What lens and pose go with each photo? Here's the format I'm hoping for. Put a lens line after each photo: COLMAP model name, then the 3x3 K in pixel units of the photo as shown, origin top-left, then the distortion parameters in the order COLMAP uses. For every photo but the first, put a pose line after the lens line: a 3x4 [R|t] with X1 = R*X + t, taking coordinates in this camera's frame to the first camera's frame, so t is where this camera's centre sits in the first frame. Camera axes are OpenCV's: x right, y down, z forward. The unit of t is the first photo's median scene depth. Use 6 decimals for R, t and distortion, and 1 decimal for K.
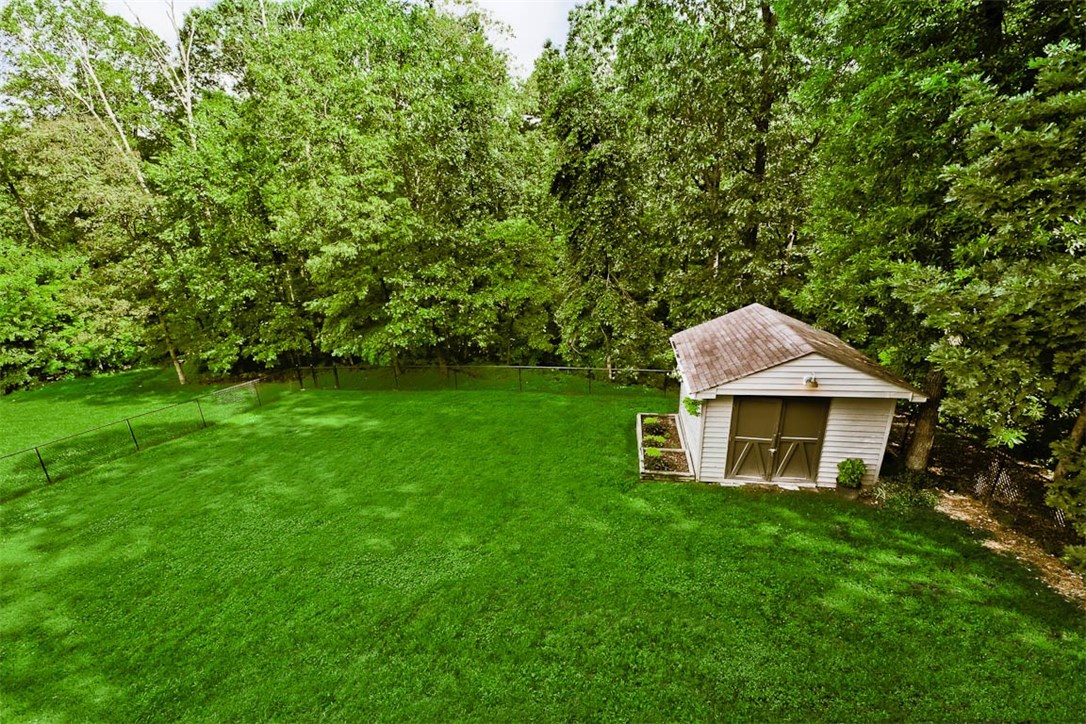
lens RADIAL K [[476.0, 0, 541.0], [0, 476.0, 368.6], [0, 0, 1]] dist [-0.017130, -0.002248]
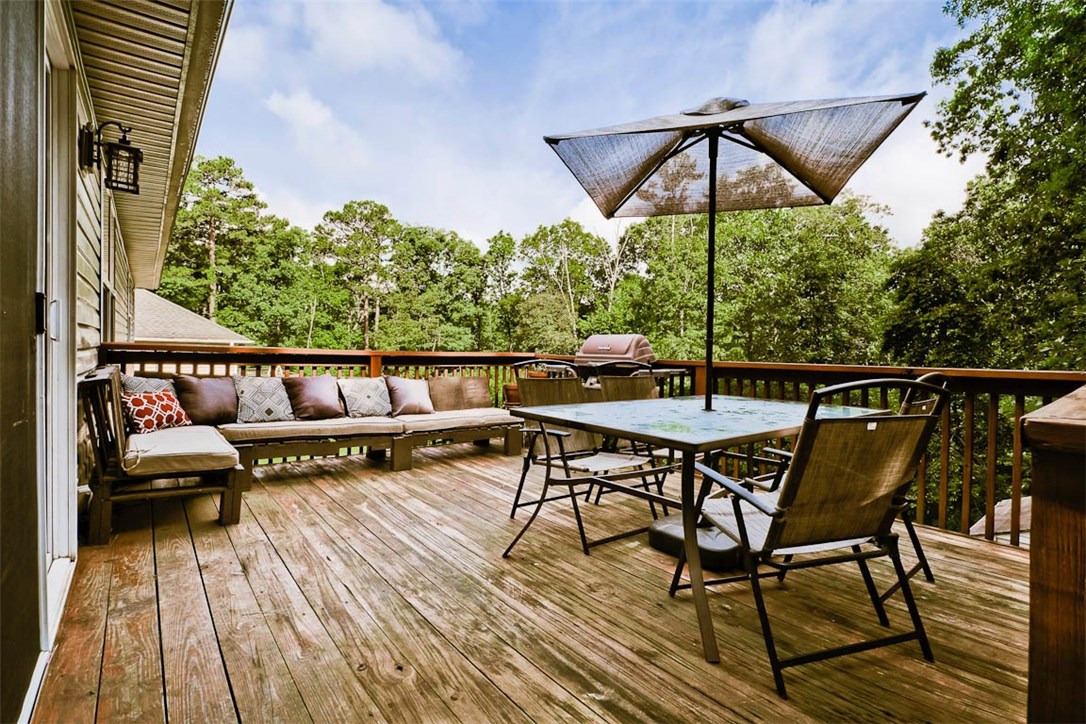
lens RADIAL K [[476.0, 0, 544.2], [0, 476.0, 354.5], [0, 0, 1]] dist [-0.017130, -0.002248]
pose [[0.741154, 0.057292, -0.668886, 0.089240], [-0.281178, 0.931242, -0.231793, 0.046747], [0.609614, 0.359871, 0.706303, -0.098453]]
